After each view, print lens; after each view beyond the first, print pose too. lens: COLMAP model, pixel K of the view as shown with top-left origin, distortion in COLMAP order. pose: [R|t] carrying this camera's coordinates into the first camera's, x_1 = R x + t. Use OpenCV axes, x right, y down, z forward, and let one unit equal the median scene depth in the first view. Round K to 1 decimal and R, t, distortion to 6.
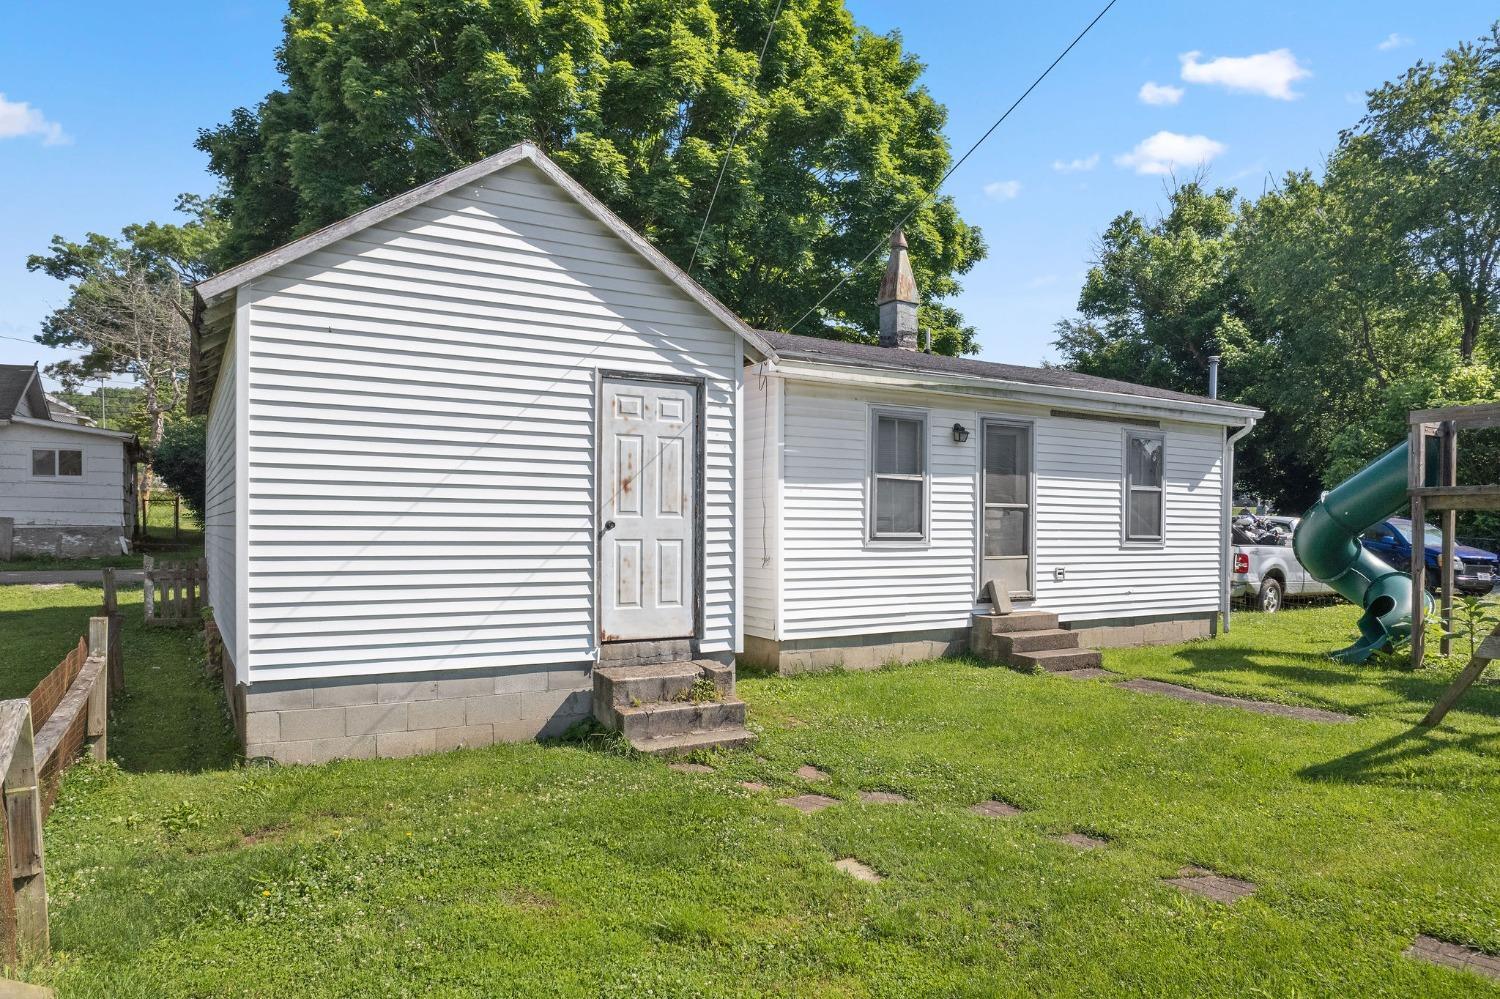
lens RADIAL K [[965.0, 0, 752.1], [0, 965.0, 515.1], [0, 0, 1]] dist [-0.000234, 0.002940]
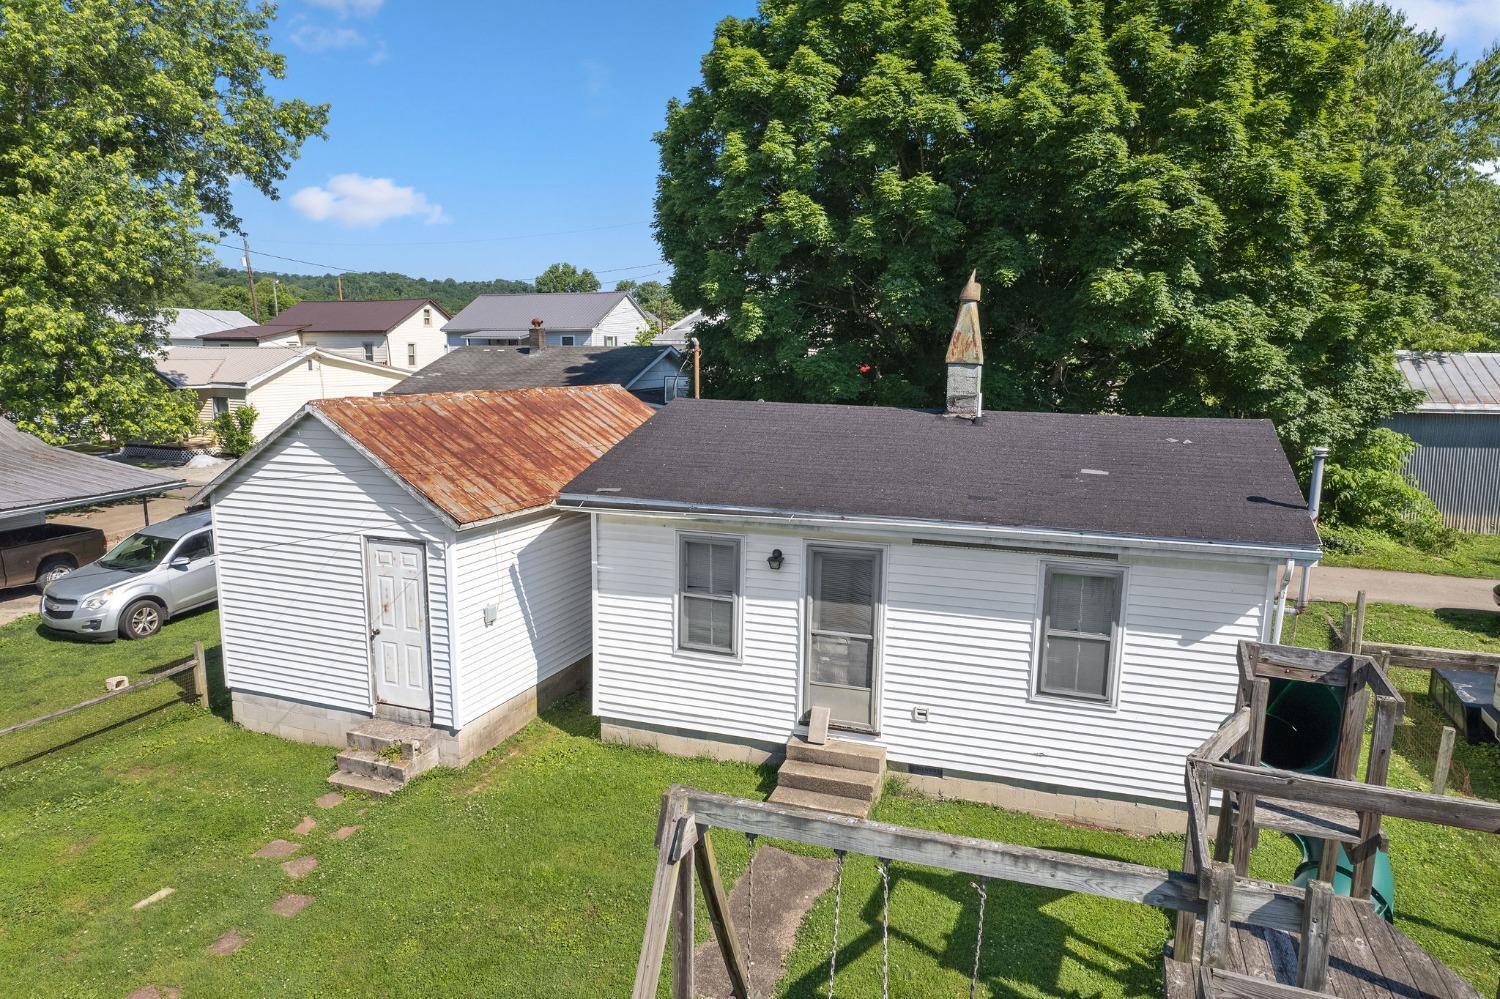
lens RADIAL K [[959.1, 0, 750.0], [0, 959.1, 499.5], [0, 0, 1]] dist [-0.023256, 0.030042]
pose [[0.624843, 0.112668, -0.772578, 1.013124], [0.003700, 0.989095, 0.147235, -0.309338], [0.780741, -0.094857, 0.617612, 0.382636]]
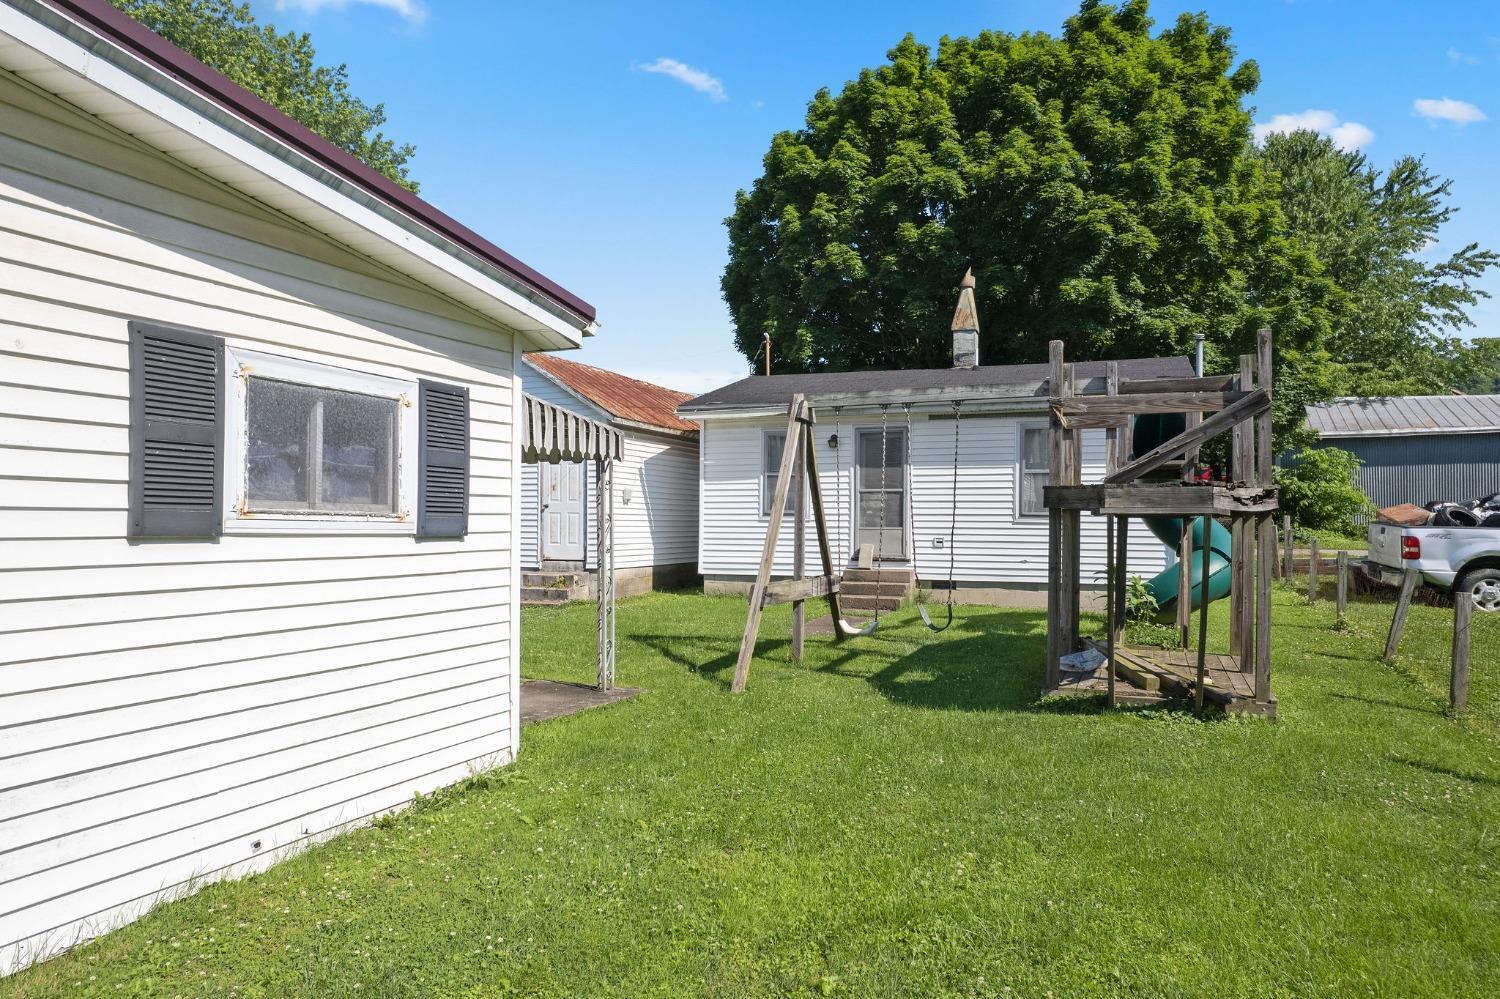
lens RADIAL K [[965.0, 0, 752.1], [0, 965.0, 515.1], [0, 0, 1]] dist [-0.000234, 0.002940]
pose [[0.602311, -0.011629, -0.798177, 1.351489], [0.009045, 0.999929, -0.007743, 0.036960], [0.798210, -0.002556, 0.602374, 0.038306]]
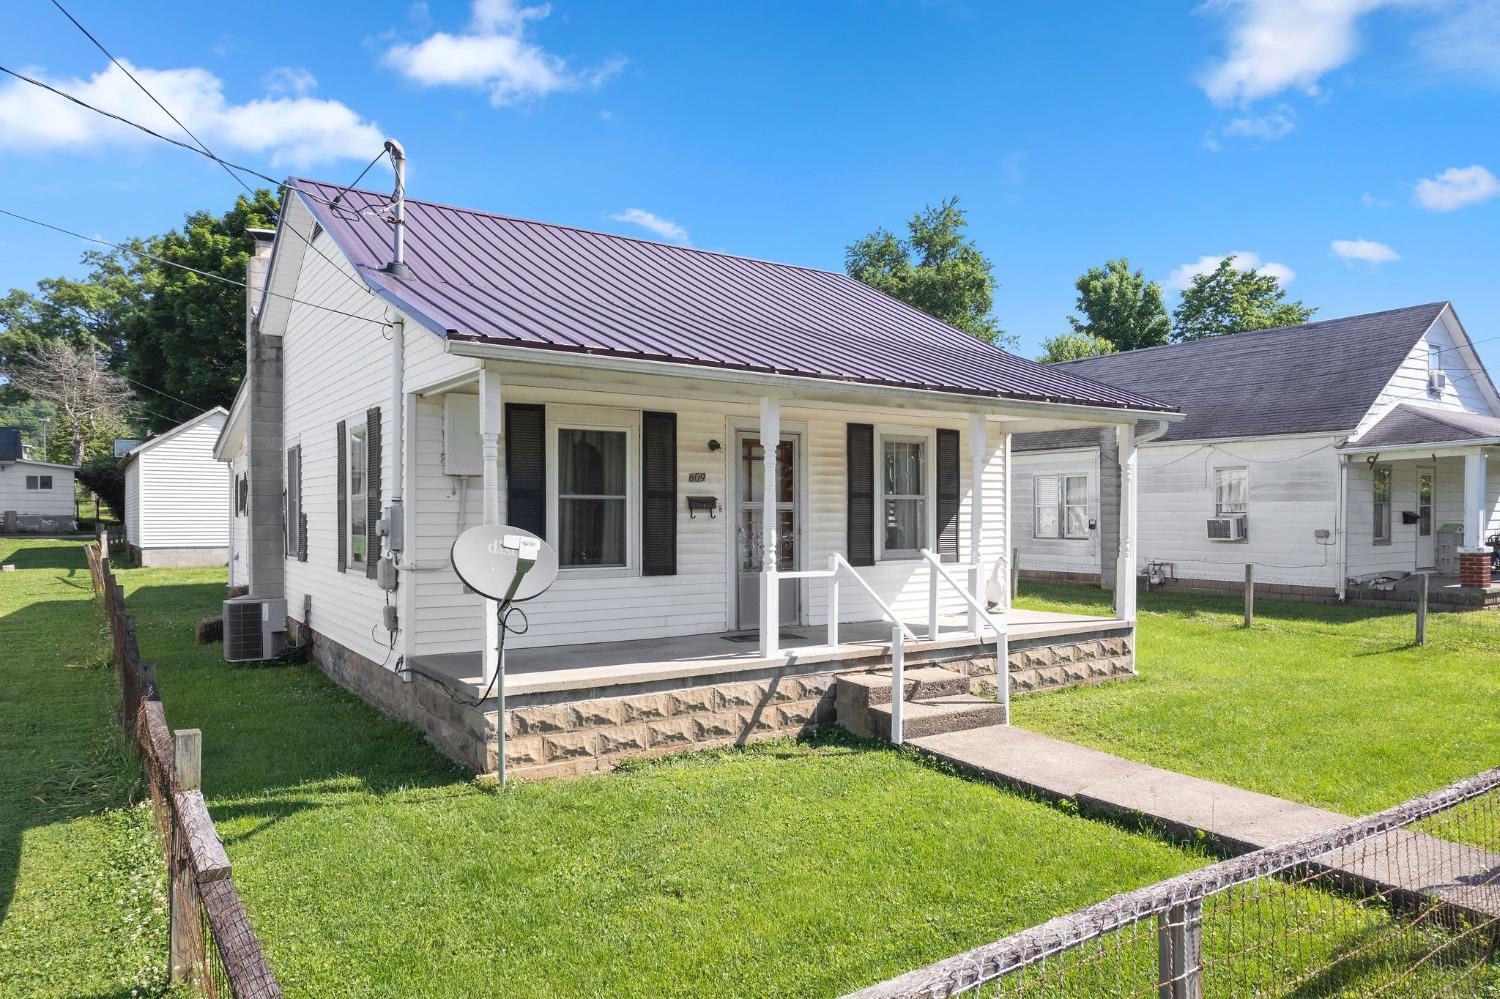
lens RADIAL K [[965.0, 0, 752.1], [0, 965.0, 515.1], [0, 0, 1]] dist [-0.000234, 0.002940]
pose [[0.996849, -0.006154, 0.079084, 1.013792], [0.005947, 0.999978, 0.002854, 0.025873], [-0.079100, -0.002375, 0.996864, -1.923827]]
